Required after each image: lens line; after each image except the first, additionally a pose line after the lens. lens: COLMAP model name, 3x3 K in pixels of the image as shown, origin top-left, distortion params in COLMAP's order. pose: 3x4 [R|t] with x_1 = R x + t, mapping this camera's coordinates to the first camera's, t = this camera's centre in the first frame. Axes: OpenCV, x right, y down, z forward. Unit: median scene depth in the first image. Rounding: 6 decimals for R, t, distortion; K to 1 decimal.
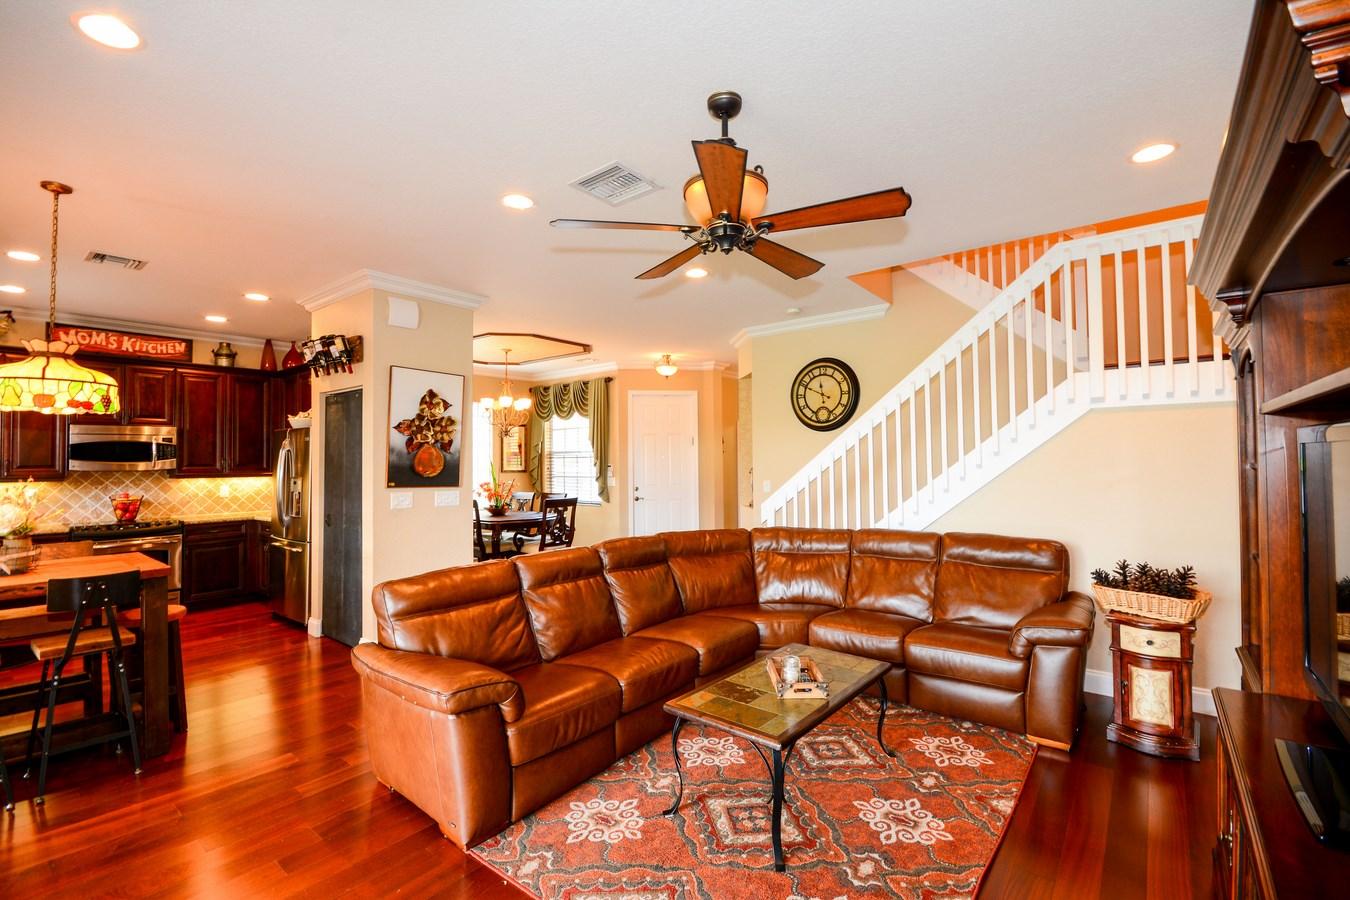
lens RADIAL K [[592.6, 0, 672.4], [0, 592.6, 447.8], [0, 0, 1]] dist [-0.001386, -0.000071]
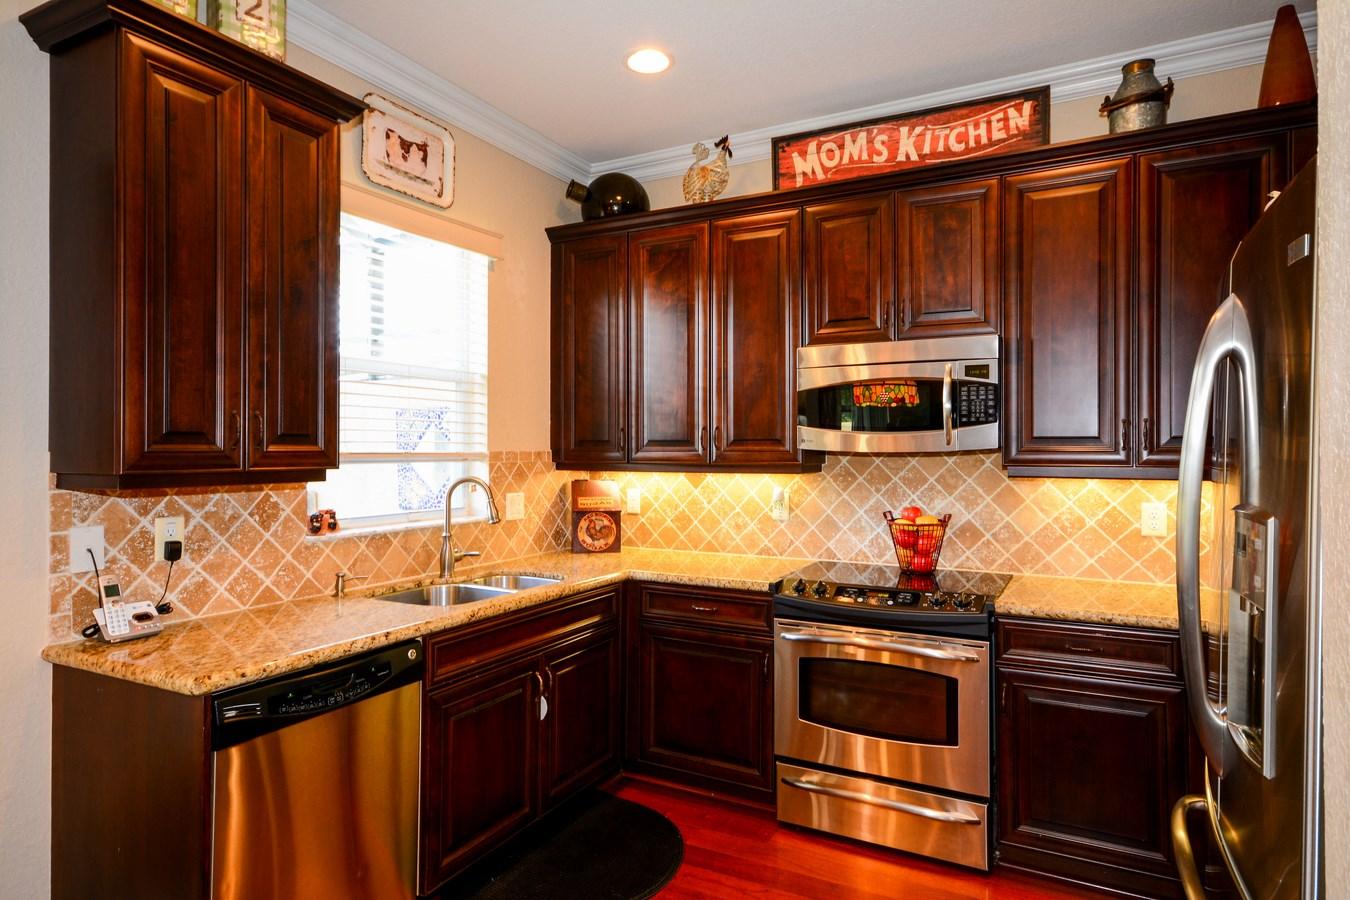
lens RADIAL K [[783.0, 0, 672.8], [0, 783.0, 448.7], [0, 0, 1]] dist [0.025127, 0.001051]
pose [[0.181054, 0.003956, -0.983465, -0.406937], [0.018196, 0.999807, 0.007371, 0.028649], [0.983305, -0.019230, 0.180947, 0.727762]]
